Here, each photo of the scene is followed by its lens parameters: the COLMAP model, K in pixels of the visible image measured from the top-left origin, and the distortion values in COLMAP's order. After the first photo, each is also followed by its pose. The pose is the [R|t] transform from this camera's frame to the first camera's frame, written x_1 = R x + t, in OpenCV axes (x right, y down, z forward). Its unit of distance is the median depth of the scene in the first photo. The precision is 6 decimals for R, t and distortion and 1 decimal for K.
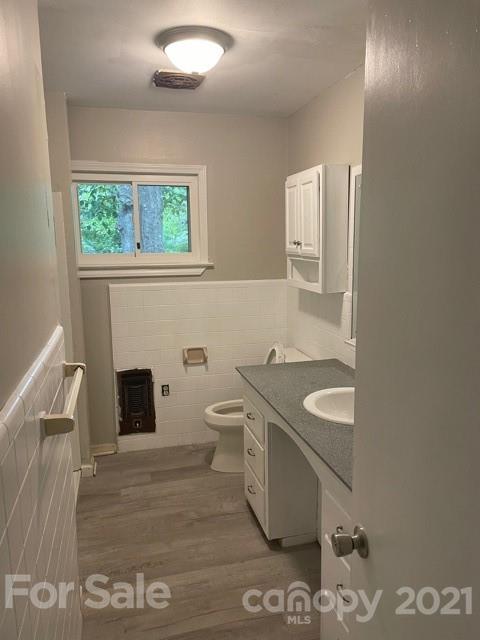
lens RADIAL K [[481.3, 0, 243.2], [0, 481.3, 319.4], [0, 0, 1]] dist [0.045946, -0.062846]
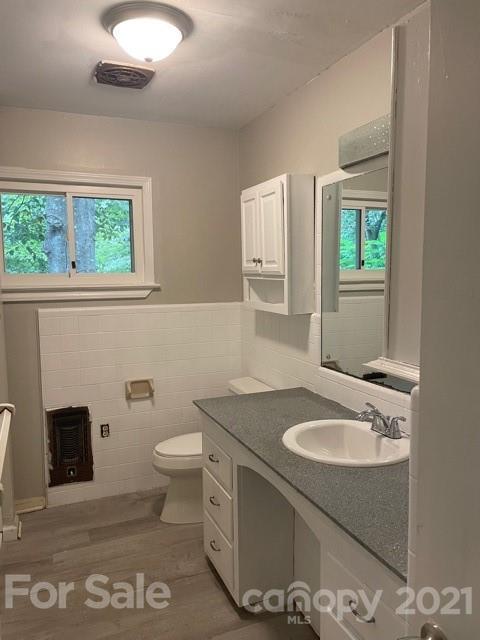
lens RADIAL K [[481.3, 0, 240.6], [0, 481.3, 319.1], [0, 0, 1]] dist [0.045946, -0.062846]
pose [[0.990350, -0.012422, 0.138030, -0.041896], [0.021255, 0.997806, -0.062704, 0.007443], [-0.136948, 0.065033, 0.988441, 0.103856]]
